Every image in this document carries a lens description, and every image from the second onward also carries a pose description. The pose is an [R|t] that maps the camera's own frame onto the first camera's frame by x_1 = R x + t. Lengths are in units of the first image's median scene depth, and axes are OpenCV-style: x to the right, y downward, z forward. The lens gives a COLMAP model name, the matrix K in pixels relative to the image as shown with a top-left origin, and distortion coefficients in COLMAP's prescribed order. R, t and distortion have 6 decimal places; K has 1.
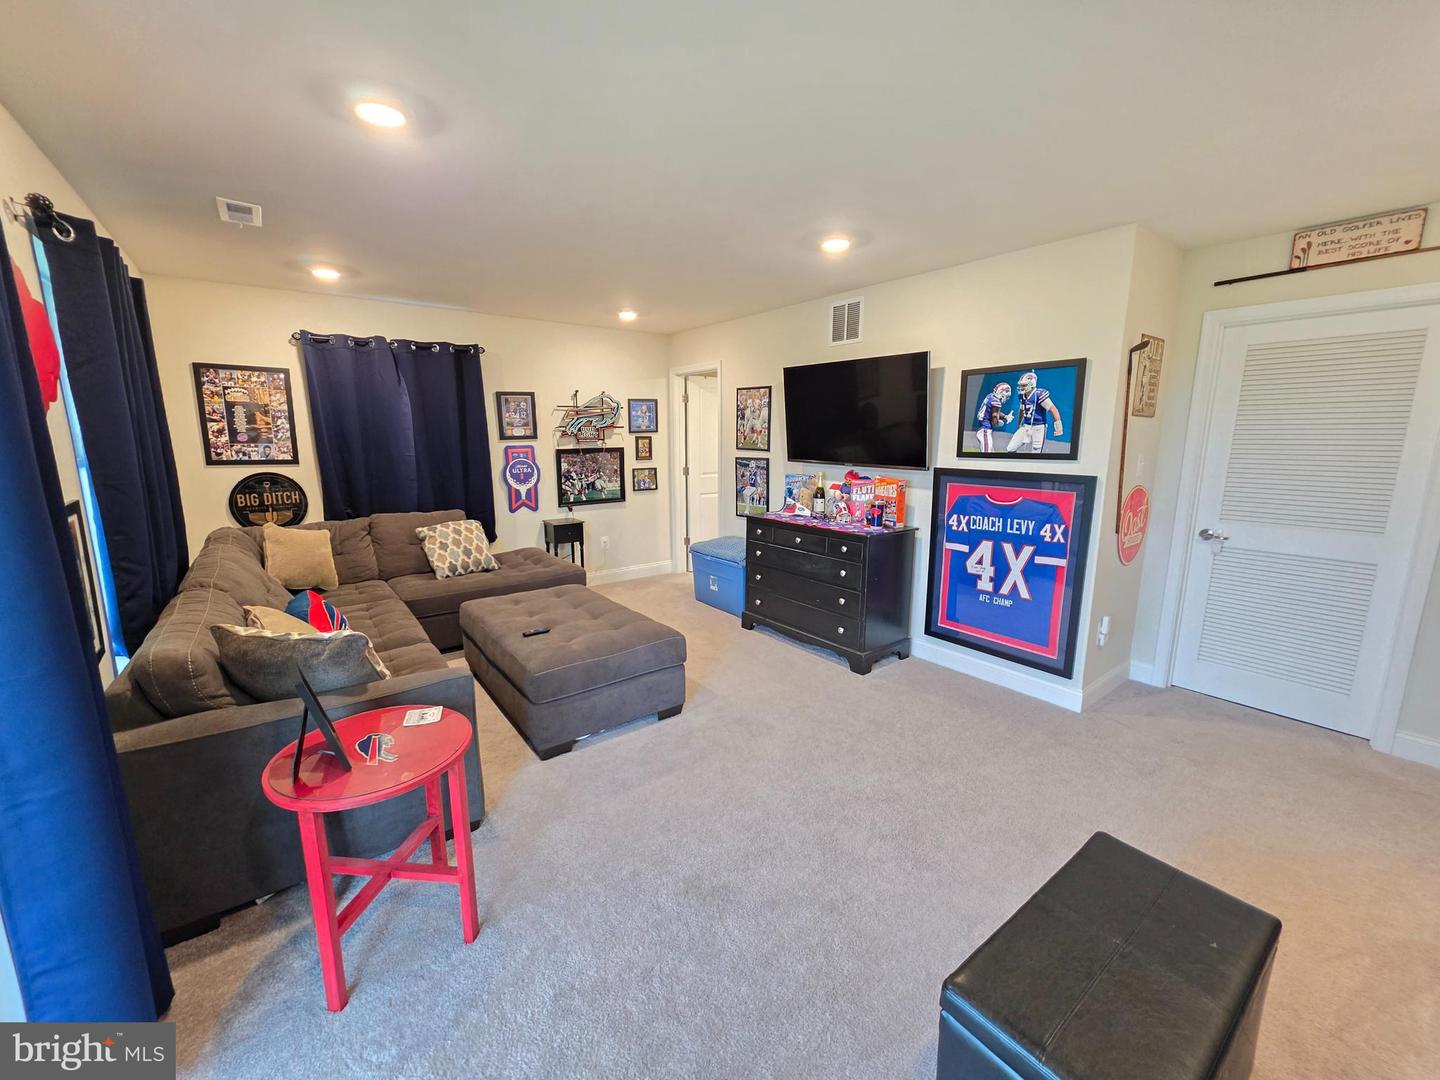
lens RADIAL K [[578.5, 0, 719.2], [0, 578.5, 537.3], [0, 0, 1]] dist [-0.004257, -0.000238]
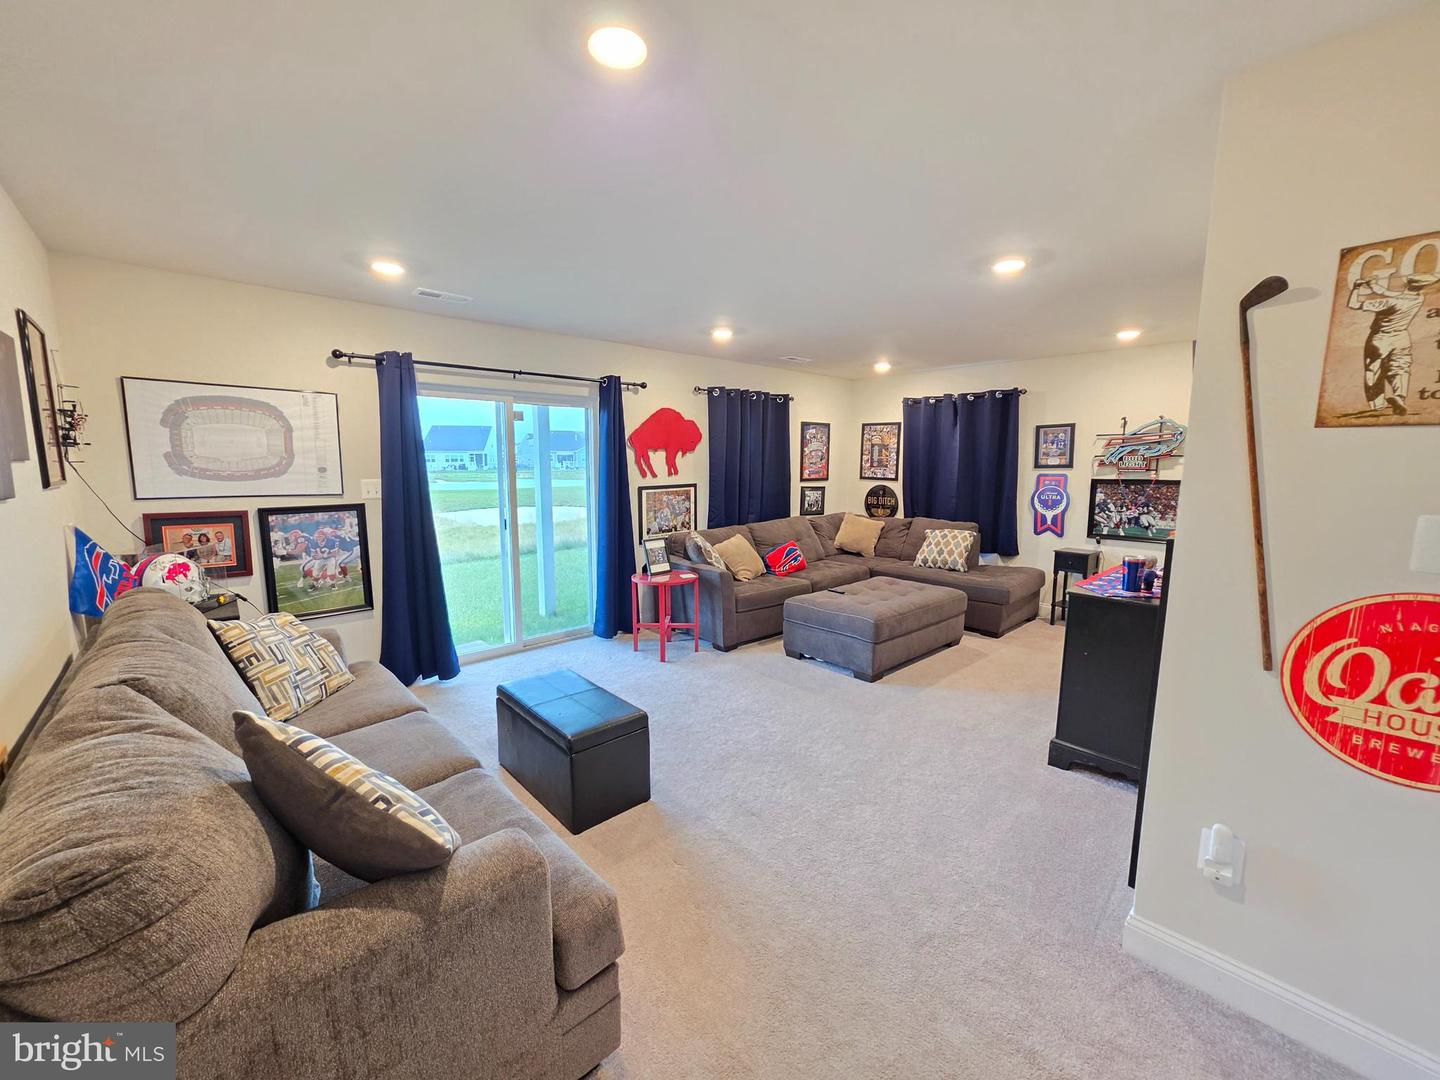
lens RADIAL K [[578.5, 0, 720.3], [0, 578.5, 538.0], [0, 0, 1]] dist [-0.004257, -0.000238]
pose [[0.101370, 0.132510, -0.985984, 0.676683], [-0.178941, 0.977354, 0.112953, -0.054685], [0.978624, 0.164983, 0.122786, 0.291409]]
